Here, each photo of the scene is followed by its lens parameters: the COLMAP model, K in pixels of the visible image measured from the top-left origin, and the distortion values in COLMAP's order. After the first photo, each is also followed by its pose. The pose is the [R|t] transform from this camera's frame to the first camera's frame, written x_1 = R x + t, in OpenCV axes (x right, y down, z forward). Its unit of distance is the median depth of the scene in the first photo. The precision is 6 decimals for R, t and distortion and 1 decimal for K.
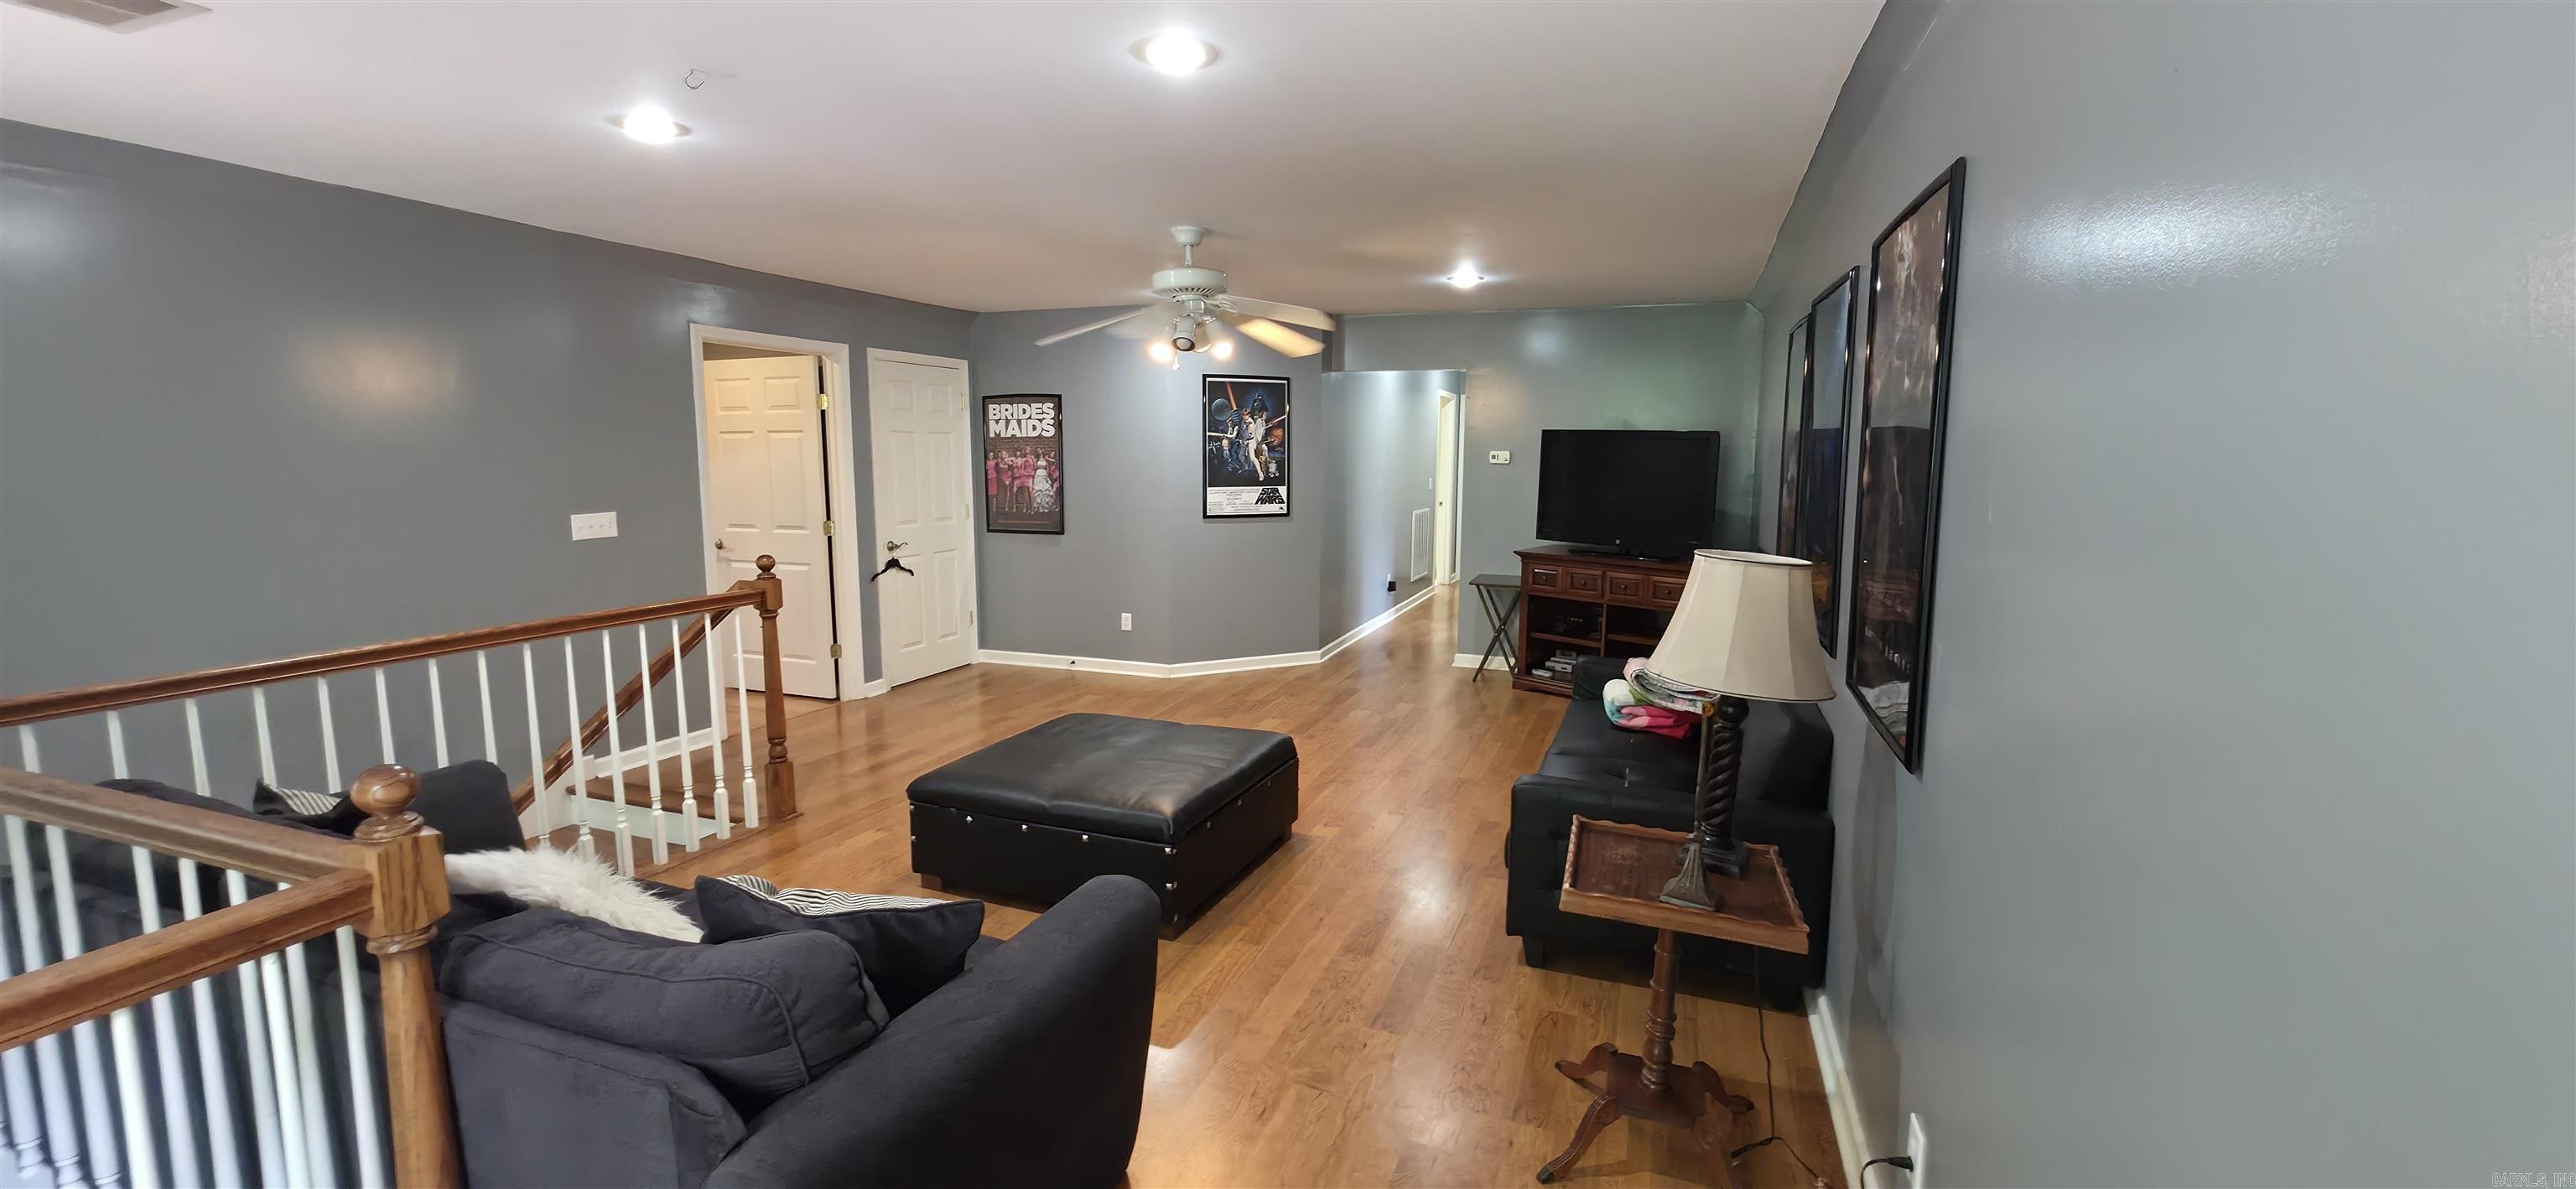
lens RADIAL K [[1025.3, 0, 1279.1], [0, 1025.3, 586.1], [0, 0, 1]] dist [-0.006942, -0.000073]
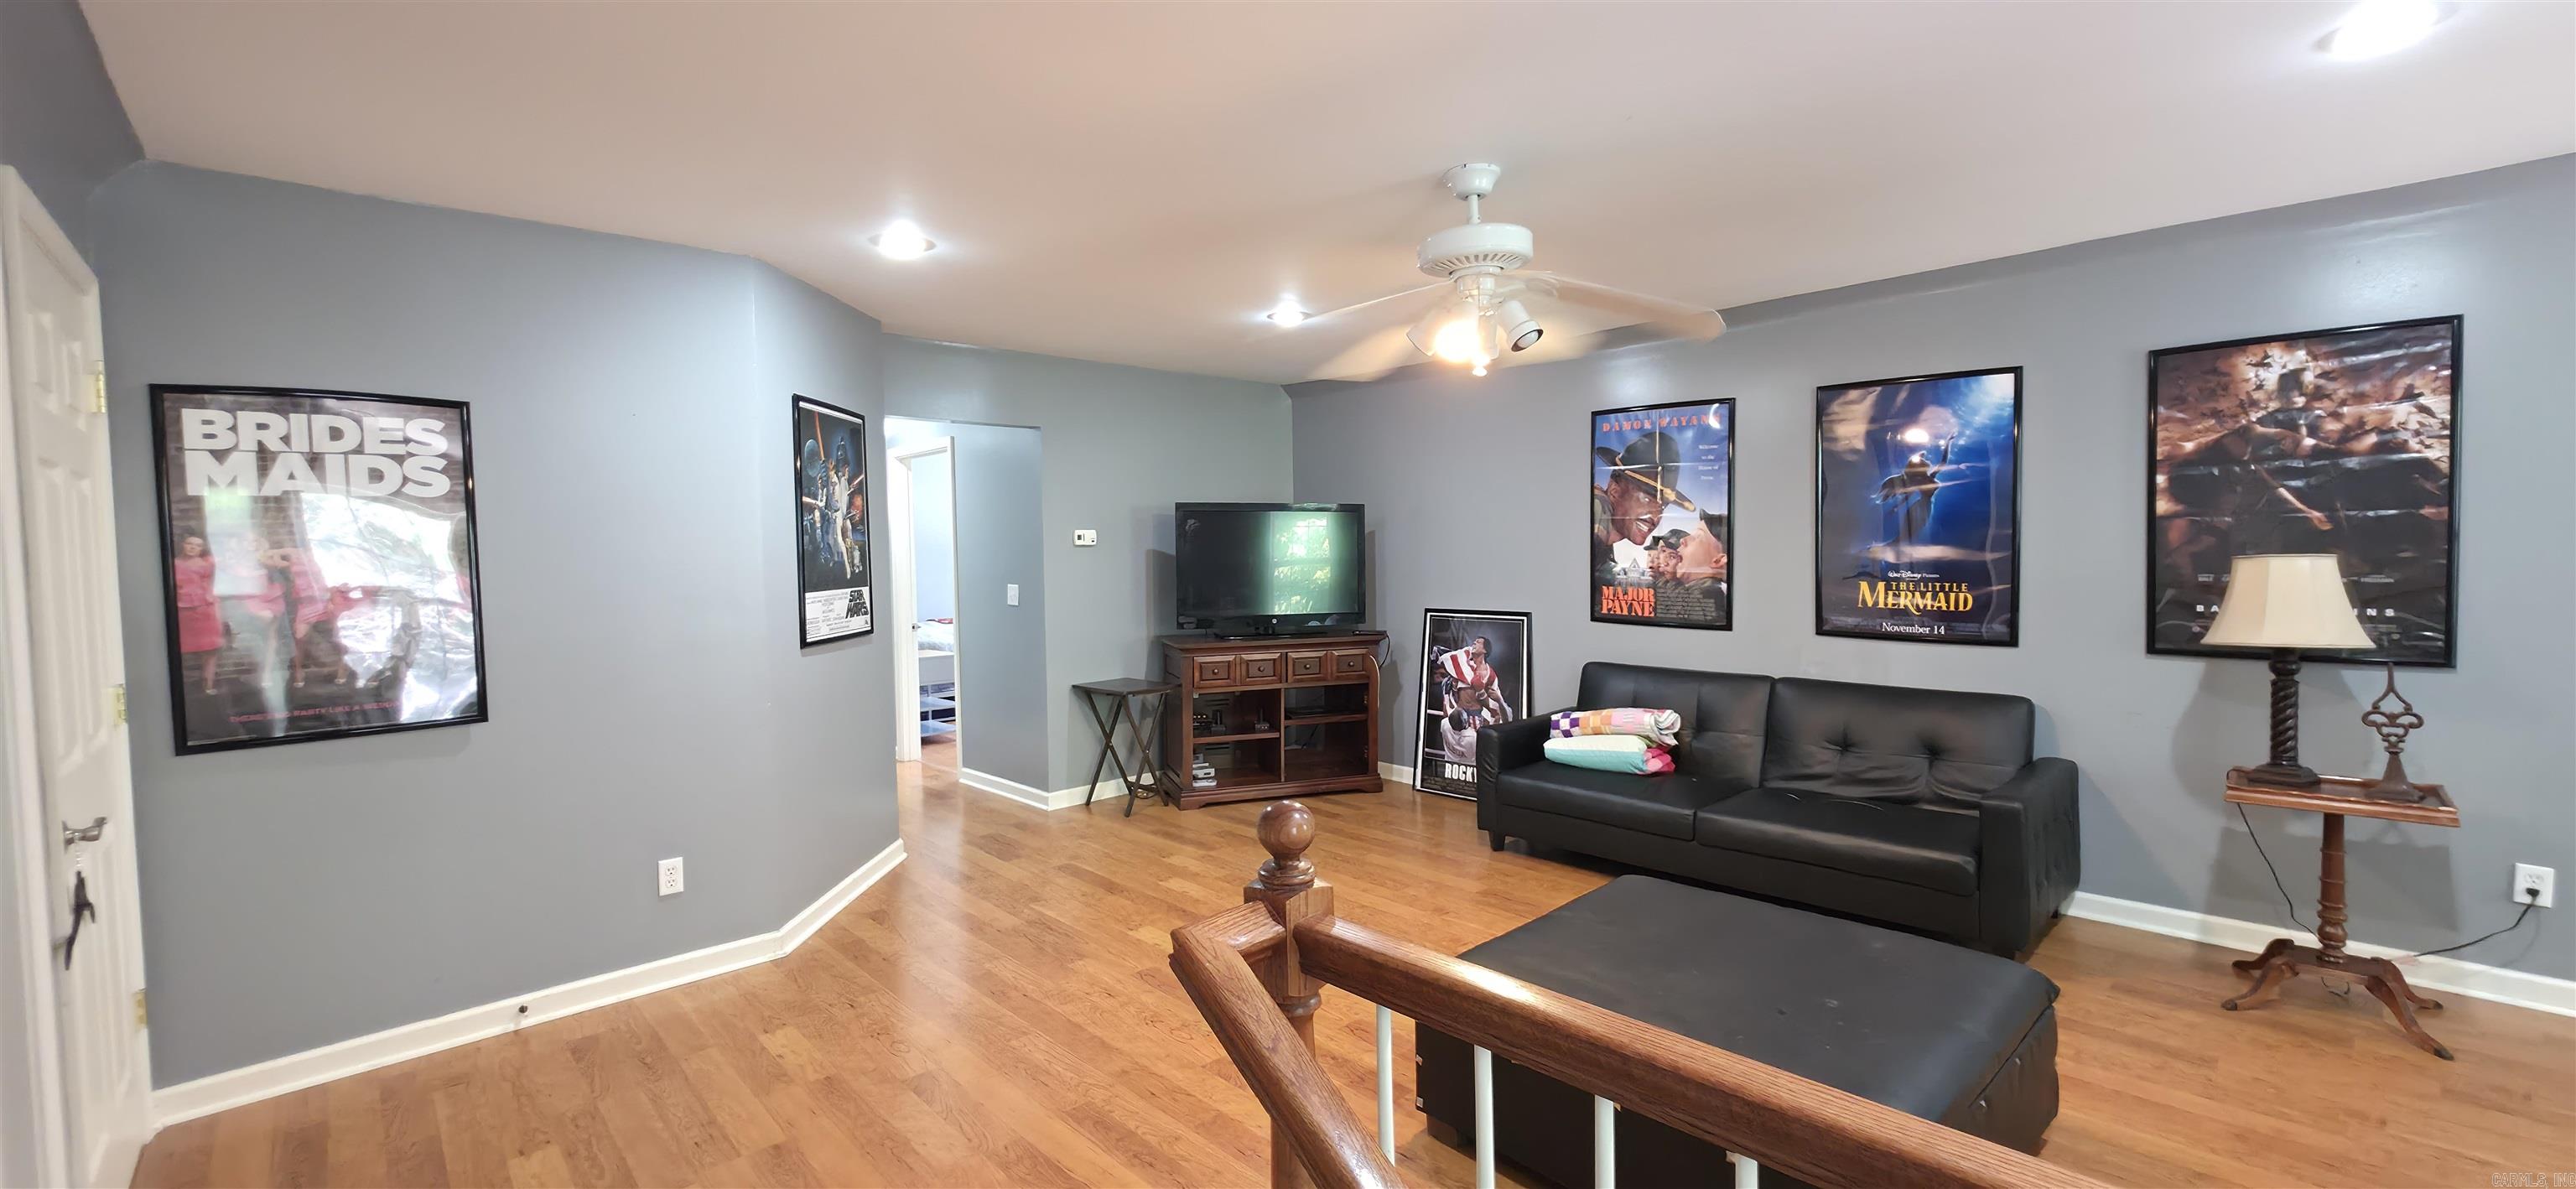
lens RADIAL K [[1025.3, 0, 1279.1], [0, 1025.3, 586.1], [0, 0, 1]] dist [-0.006942, -0.000073]
pose [[0.436850, -0.049217, 0.898187, -0.449194], [0.143376, 0.989547, -0.015510, -0.052348], [-0.888034, 0.135554, 0.439340, 0.505674]]
